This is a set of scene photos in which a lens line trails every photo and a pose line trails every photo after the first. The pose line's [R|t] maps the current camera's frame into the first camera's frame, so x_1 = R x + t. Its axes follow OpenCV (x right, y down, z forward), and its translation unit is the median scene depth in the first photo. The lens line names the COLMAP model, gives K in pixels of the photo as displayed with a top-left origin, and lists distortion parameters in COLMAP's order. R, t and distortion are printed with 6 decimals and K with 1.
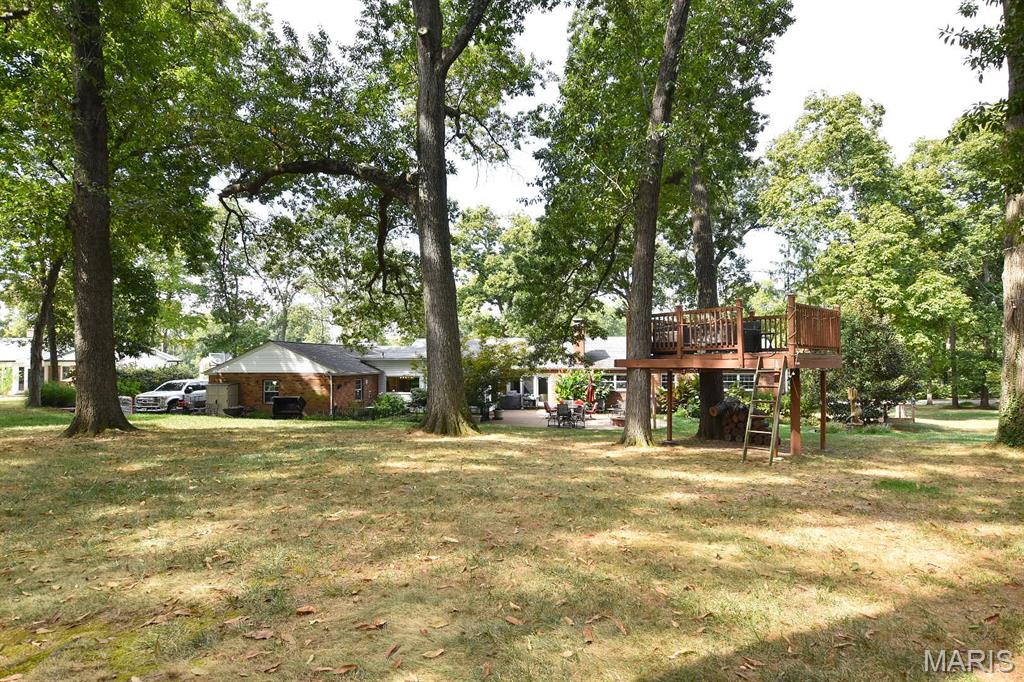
lens RADIAL K [[523.5, 0, 515.9], [0, 523.5, 354.1], [0, 0, 1]] dist [-0.023559, 0.000612]
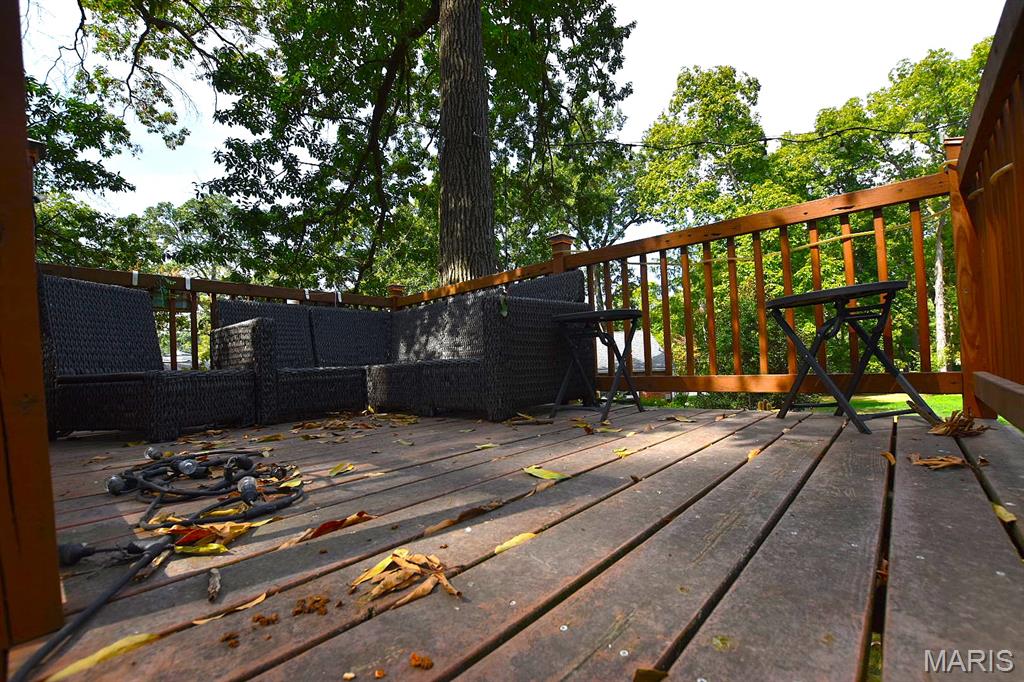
lens RADIAL K [[451.8, 0, 513.9], [0, 451.8, 352.0], [0, 0, 1]] dist [-0.035644, 0.006315]
pose [[0.988614, -0.038991, 0.145333, 0.153852], [0.039708, 0.999209, -0.002039, -0.007576], [-0.145138, 0.007787, 0.989381, 0.300234]]
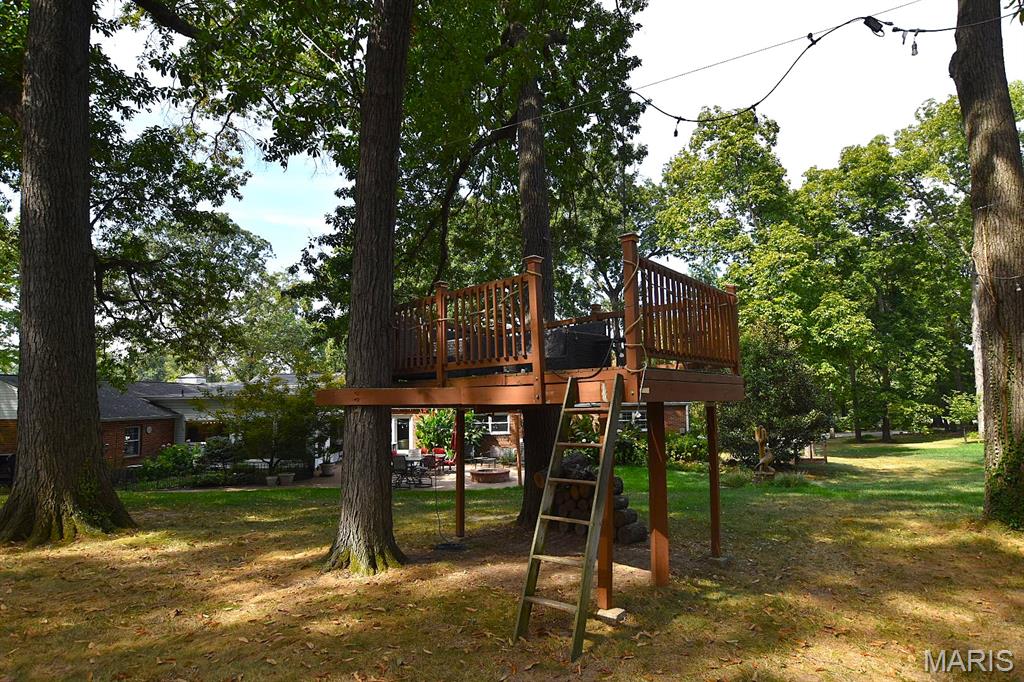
lens RADIAL K [[523.5, 0, 515.9], [0, 523.5, 354.1], [0, 0, 1]] dist [-0.023559, 0.000612]
pose [[0.989587, -0.000855, 0.143934, 0.111680], [0.011457, 0.997277, -0.072851, 0.005385], [-0.143480, 0.073741, 0.986902, 0.175194]]
